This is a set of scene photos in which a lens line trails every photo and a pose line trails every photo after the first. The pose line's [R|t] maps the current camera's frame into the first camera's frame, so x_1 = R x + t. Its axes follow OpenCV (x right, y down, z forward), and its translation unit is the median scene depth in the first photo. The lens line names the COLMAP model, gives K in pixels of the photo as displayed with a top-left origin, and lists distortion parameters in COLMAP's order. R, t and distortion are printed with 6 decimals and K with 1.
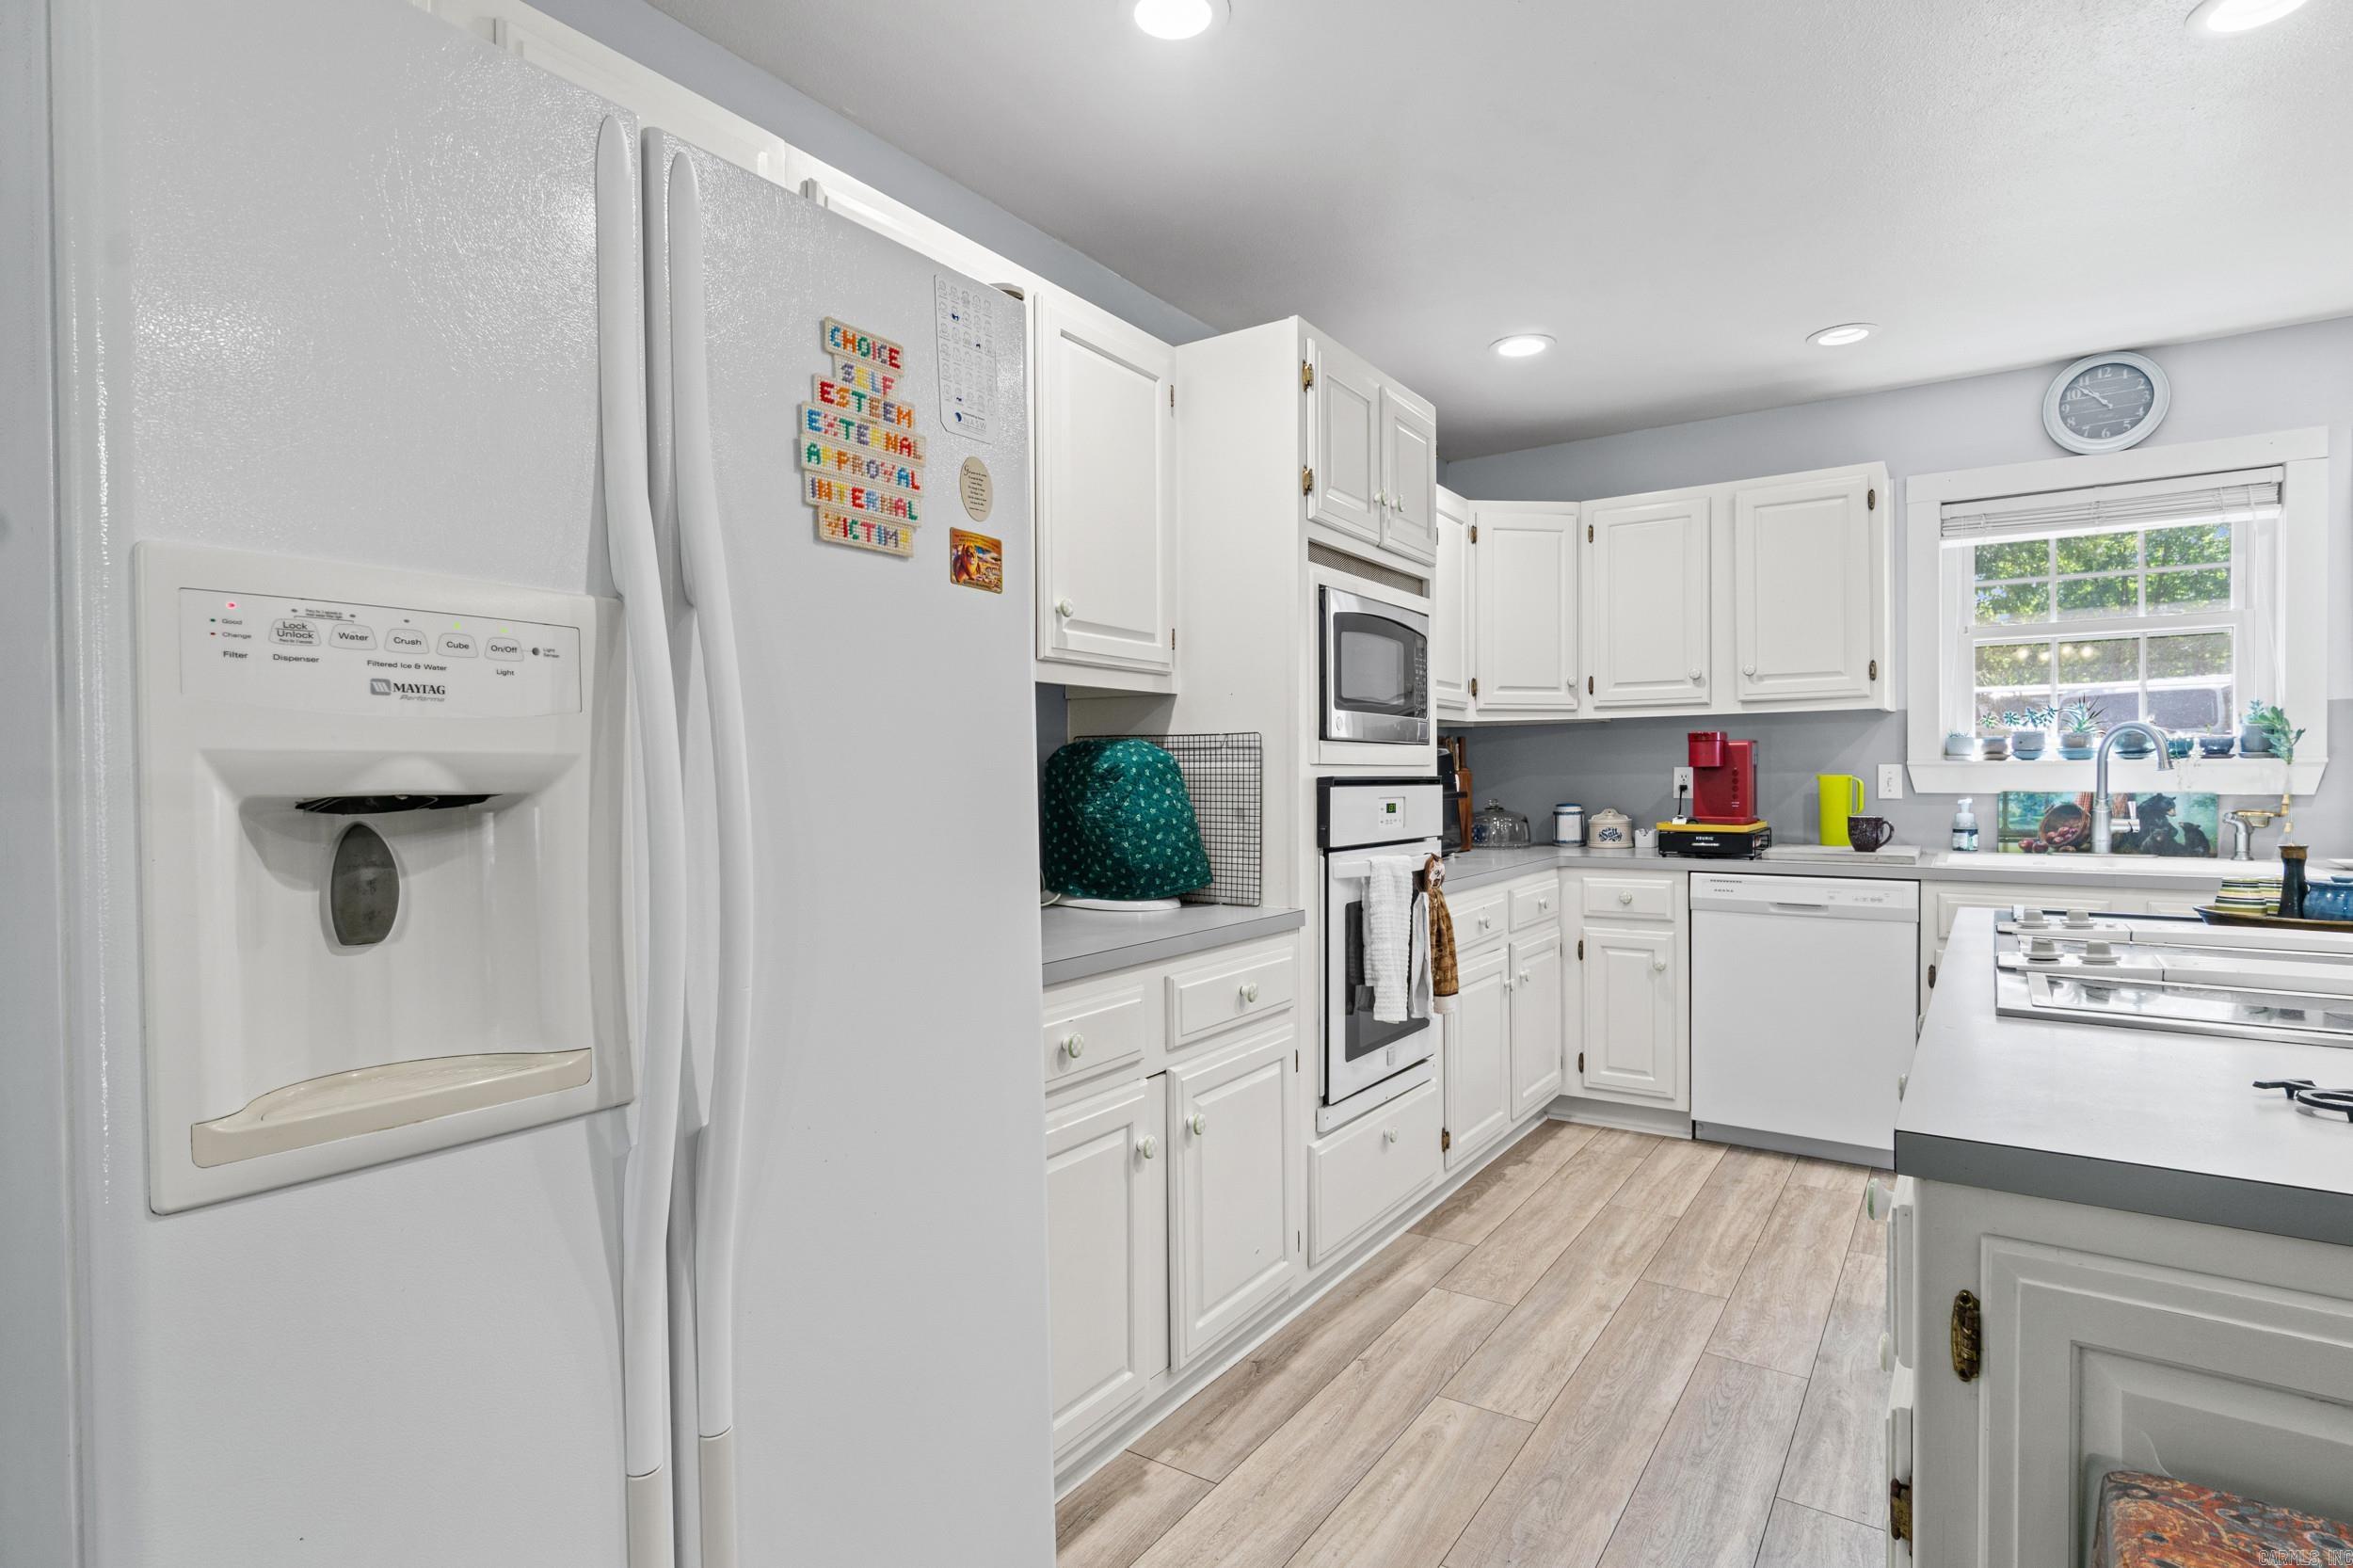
lens RADIAL K [[1194.0, 0, 1165.6], [0, 1194.0, 792.8], [0, 0, 1]] dist [-0.017686, 0.000108]
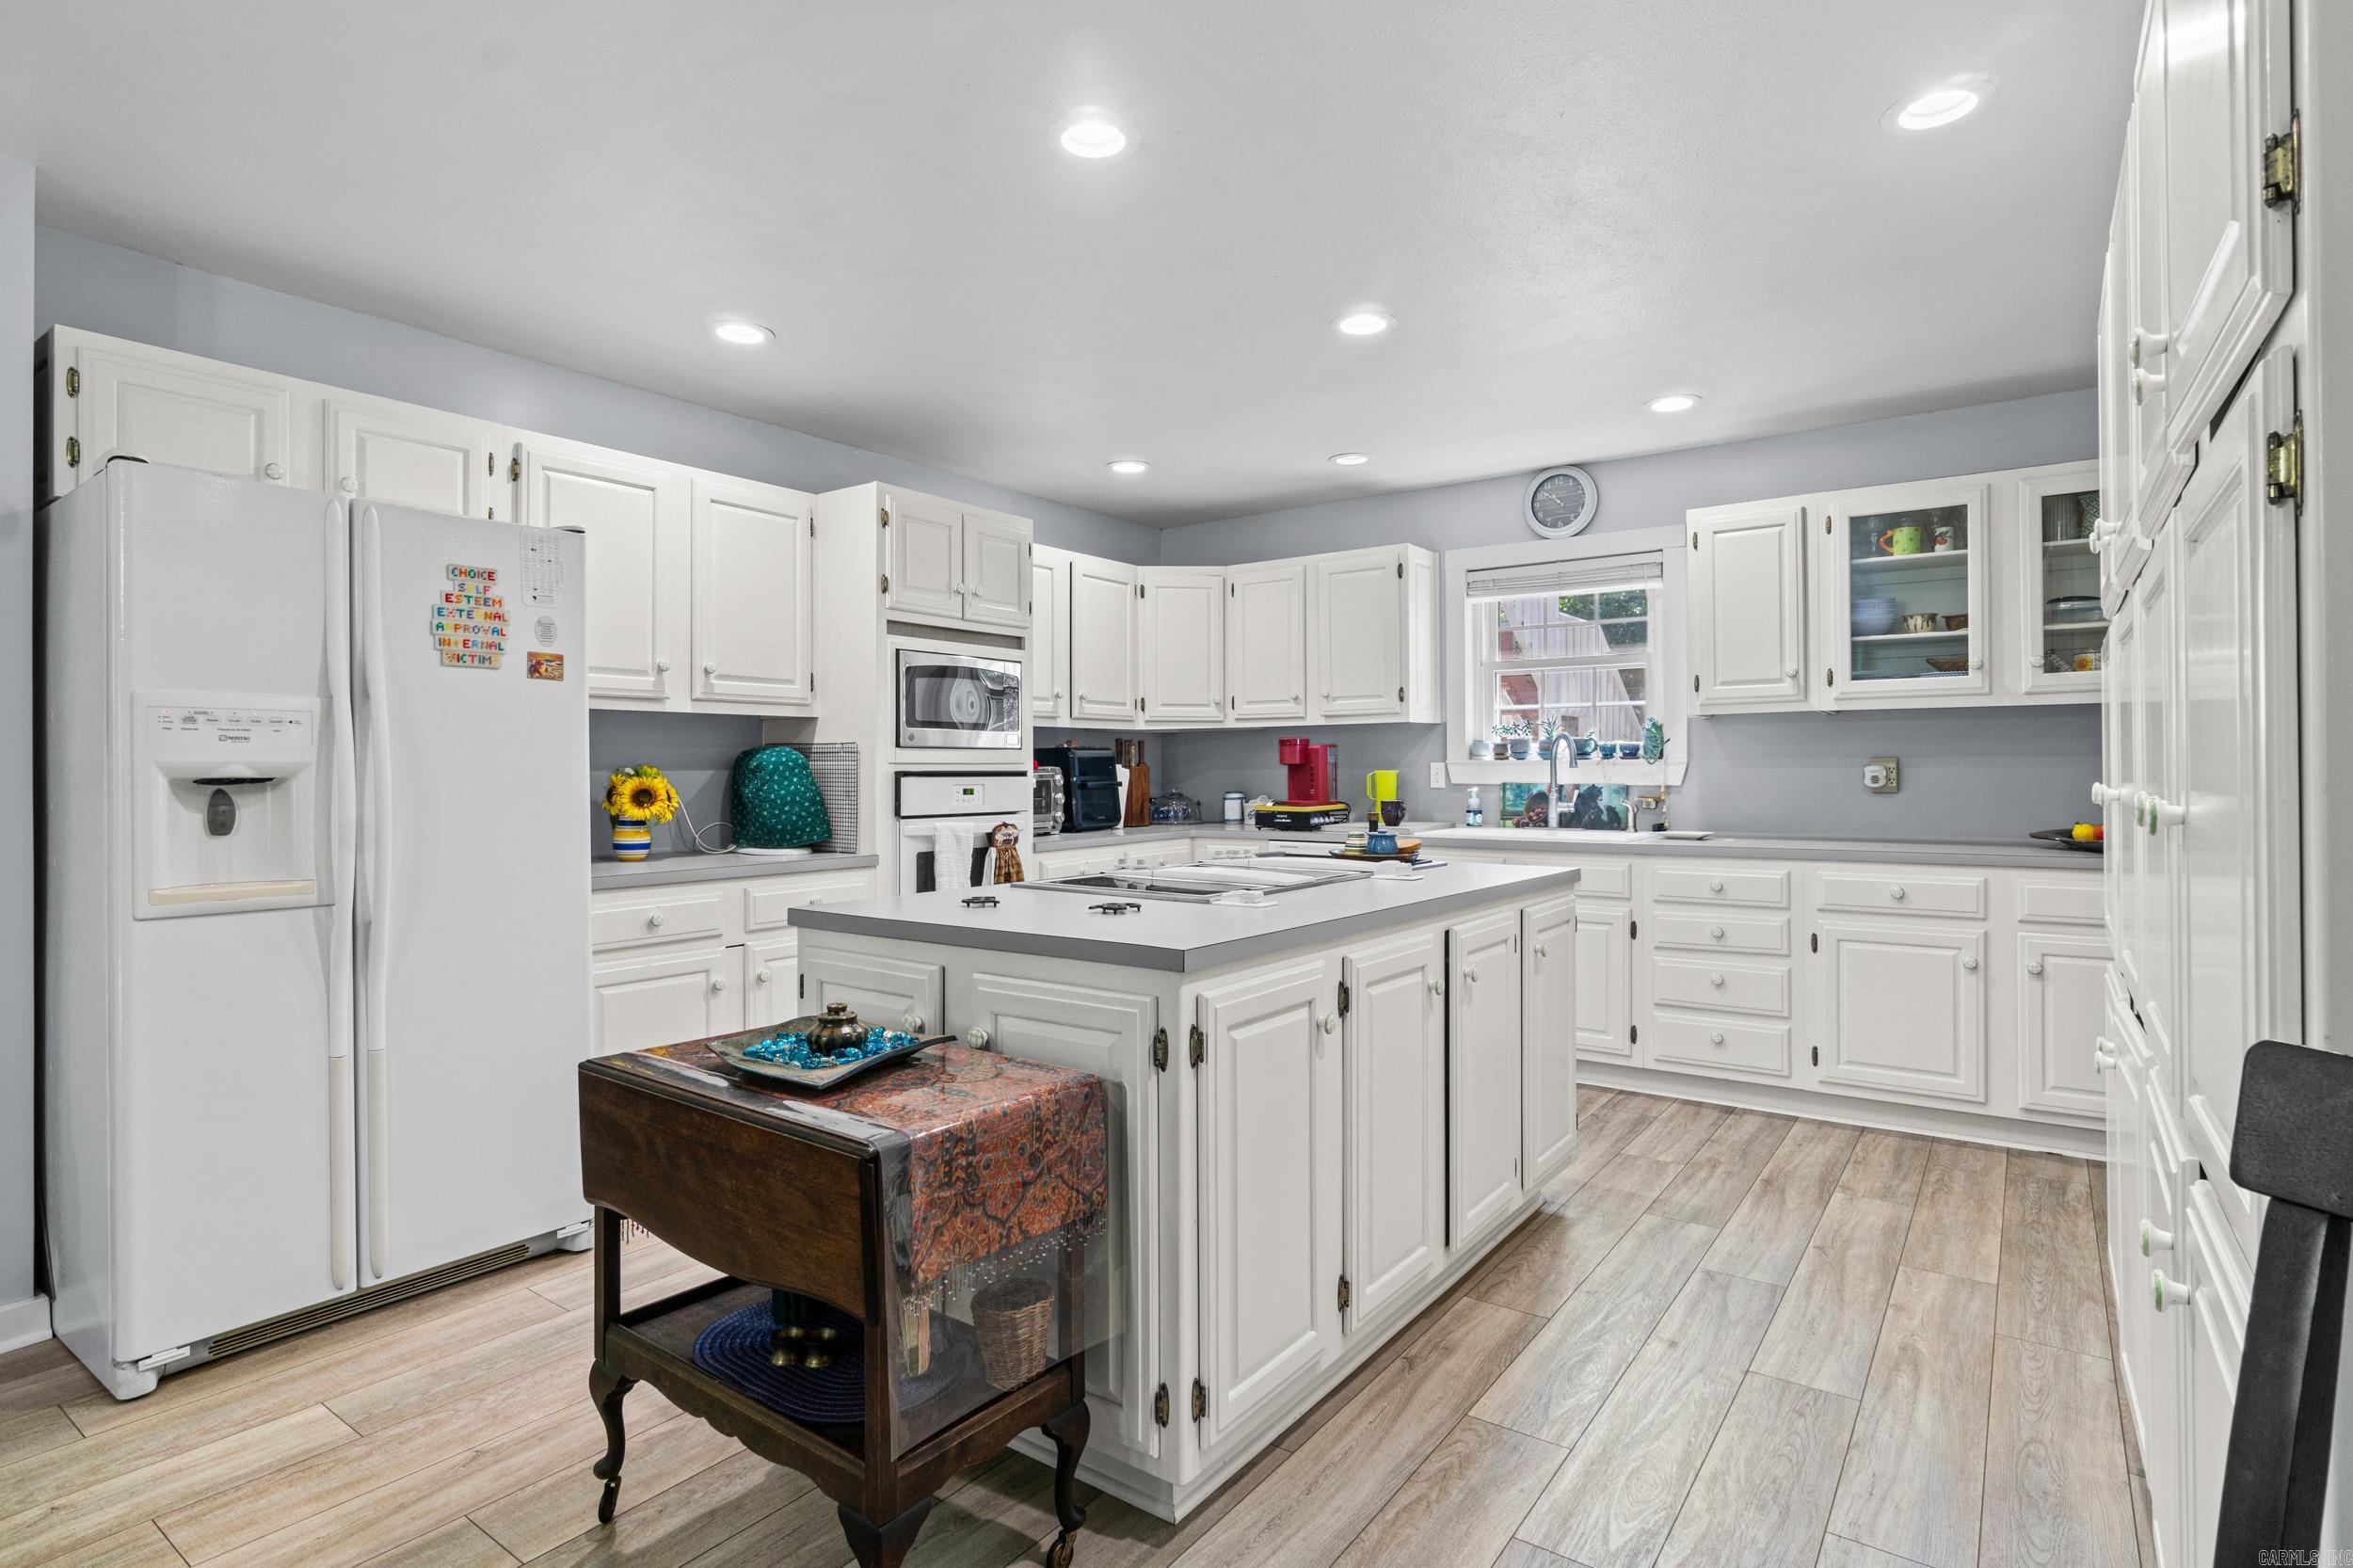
lens RADIAL K [[1194.0, 0, 1186.0], [0, 1194.0, 769.6], [0, 0, 1]] dist [-0.017686, 0.000108]
pose [[0.999827, 0.003007, -0.018363, 0.534307], [-0.003241, 0.999914, -0.012722, 0.003387], [0.018323, 0.012780, 0.999750, -0.557500]]
